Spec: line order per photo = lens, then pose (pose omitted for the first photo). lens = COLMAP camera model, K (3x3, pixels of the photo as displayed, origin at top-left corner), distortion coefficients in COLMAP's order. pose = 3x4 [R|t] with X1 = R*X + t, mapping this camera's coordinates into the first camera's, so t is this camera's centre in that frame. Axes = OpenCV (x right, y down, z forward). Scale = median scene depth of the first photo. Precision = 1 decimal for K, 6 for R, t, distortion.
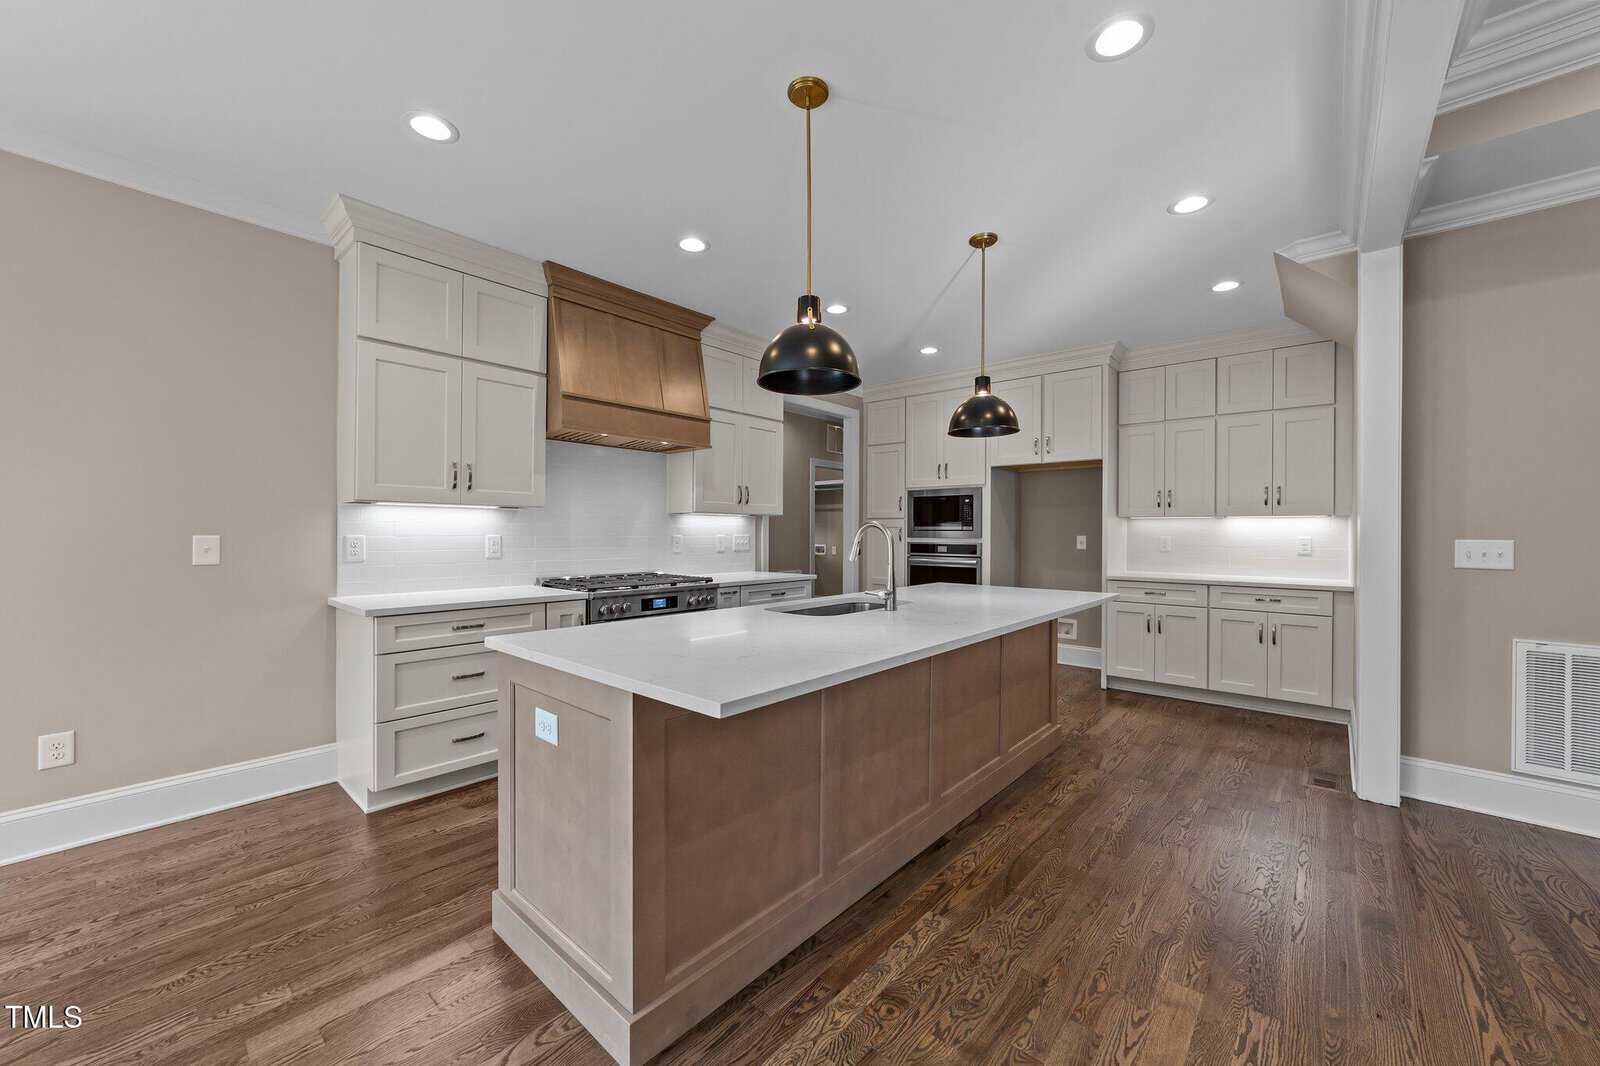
lens RADIAL K [[609.8, 0, 804.7], [0, 609.8, 529.9], [0, 0, 1]] dist [-0.012253, 0.005463]
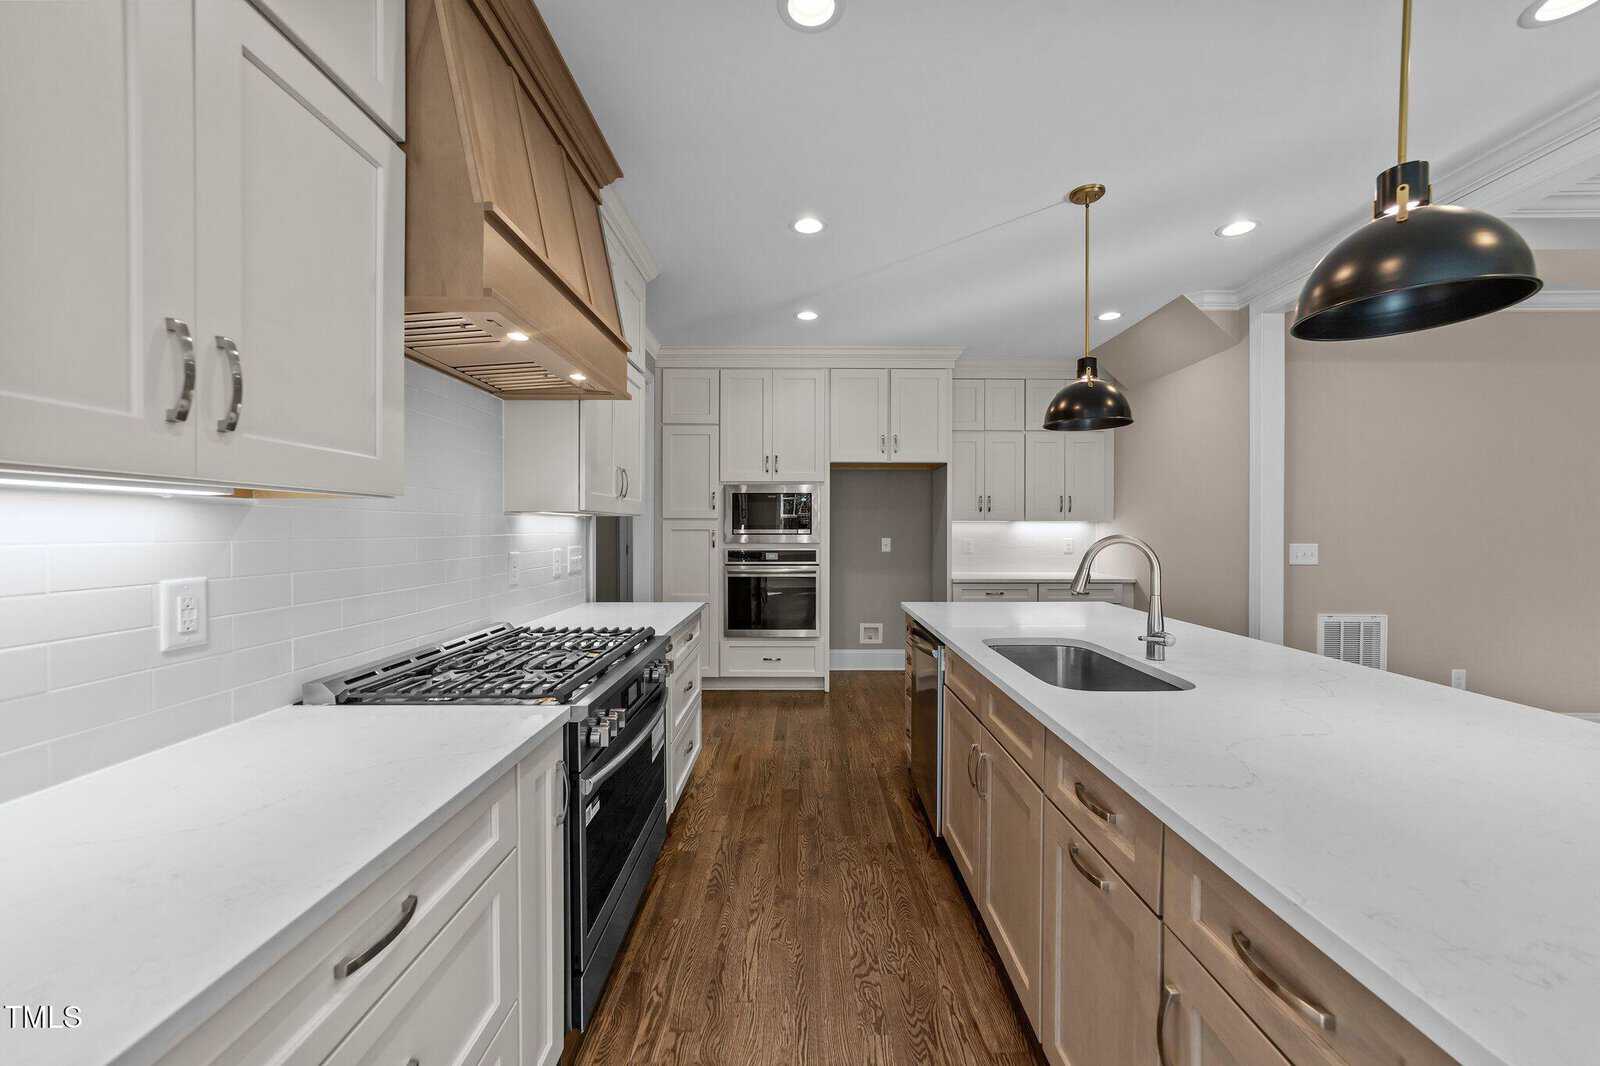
lens RADIAL K [[609.8, 0, 796.0], [0, 609.8, 532.2], [0, 0, 1]] dist [-0.012253, 0.005463]
pose [[0.754604, -0.009693, 0.656109, -0.400851], [0.000955, 0.999906, 0.013673, -0.017935], [-0.656180, -0.009691, 0.754542, 0.455389]]
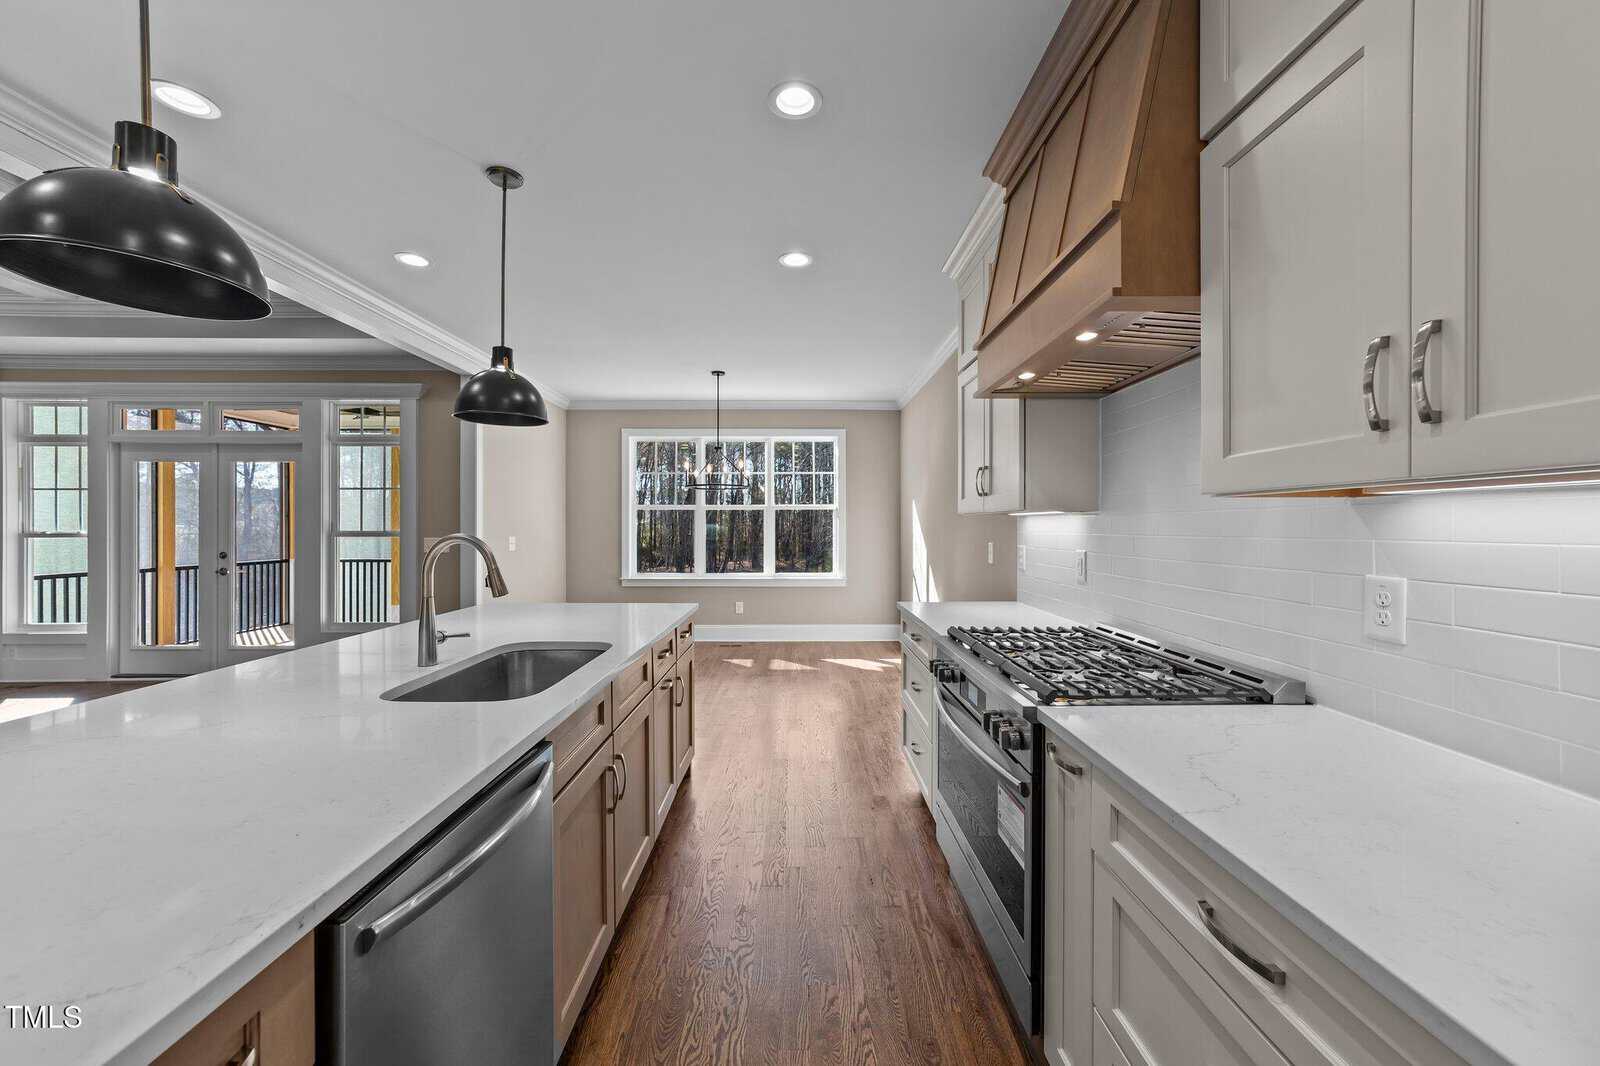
lens RADIAL K [[609.8, 0, 801.5], [0, 609.8, 538.9], [0, 0, 1]] dist [-0.012253, 0.005463]
pose [[-0.742994, 0.007335, -0.669258, 0.174174], [-0.001902, 0.999913, 0.013070, -0.011783], [0.669295, 0.010984, -0.742915, 1.097623]]
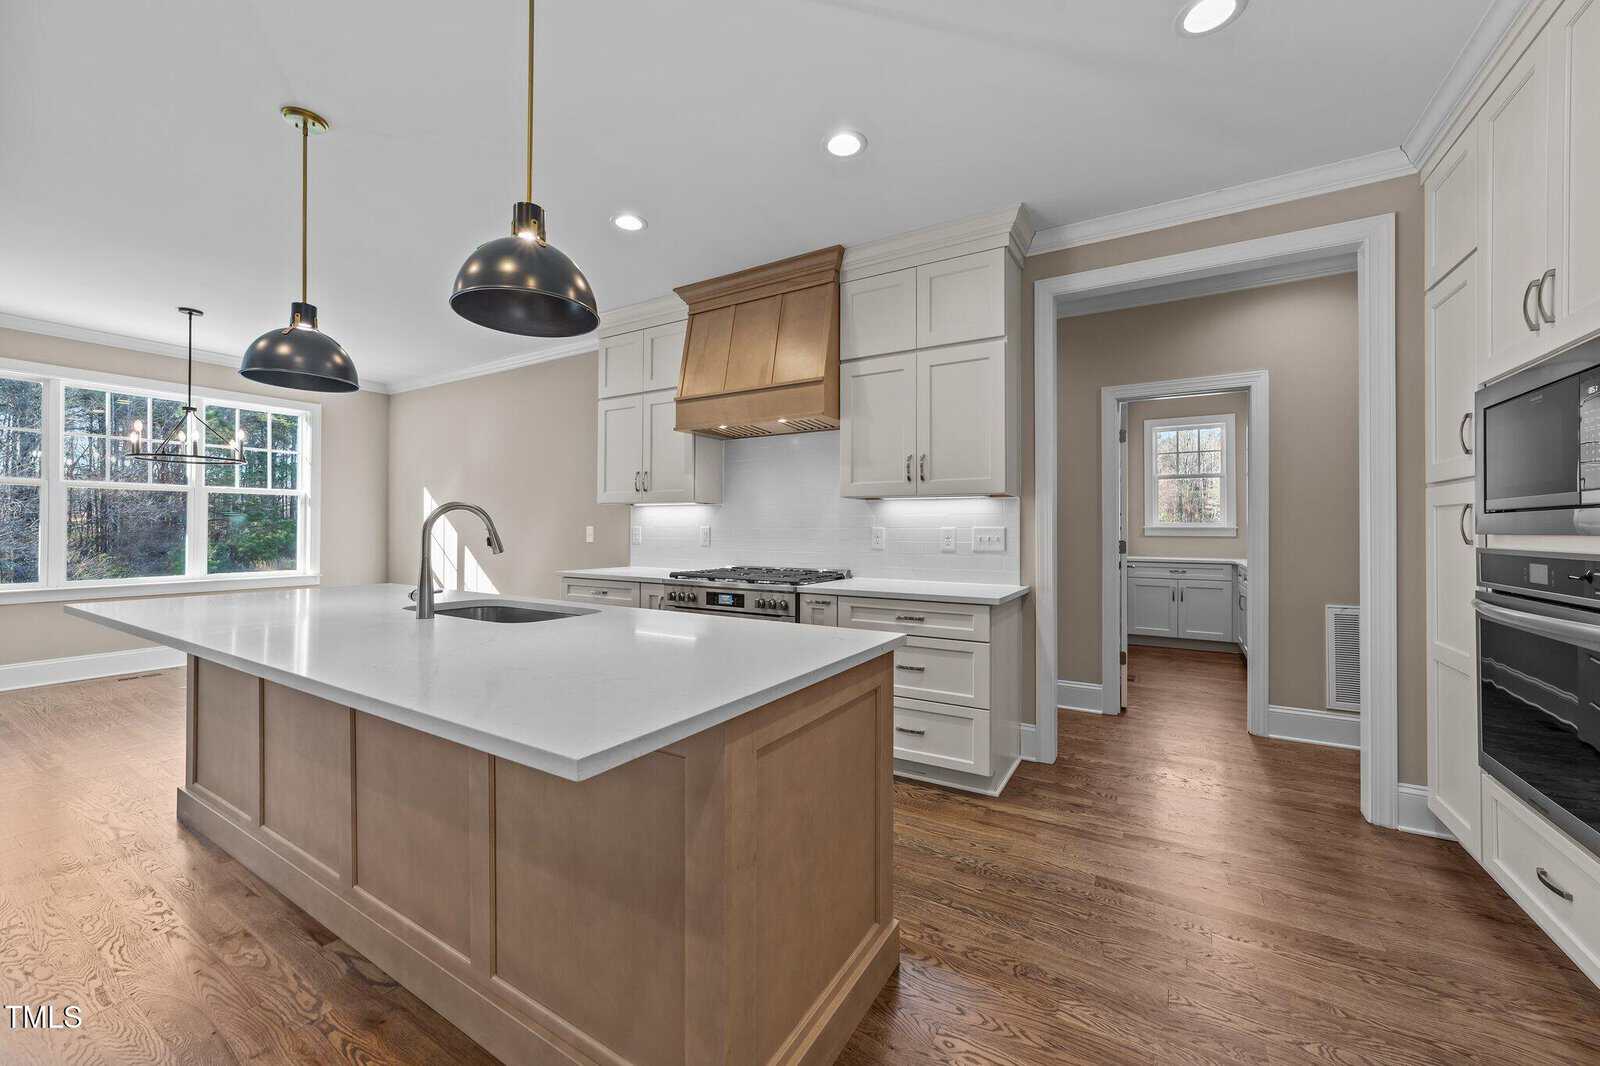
lens RADIAL K [[609.8, 0, 799.3], [0, 609.8, 528.2], [0, 0, 1]] dist [-0.012253, 0.005463]
pose [[0.164430, -0.008084, -0.986356, 0.593428], [-0.000270, 0.999966, -0.008241, 0.017452], [0.986389, 0.001621, 0.164422, 0.824478]]
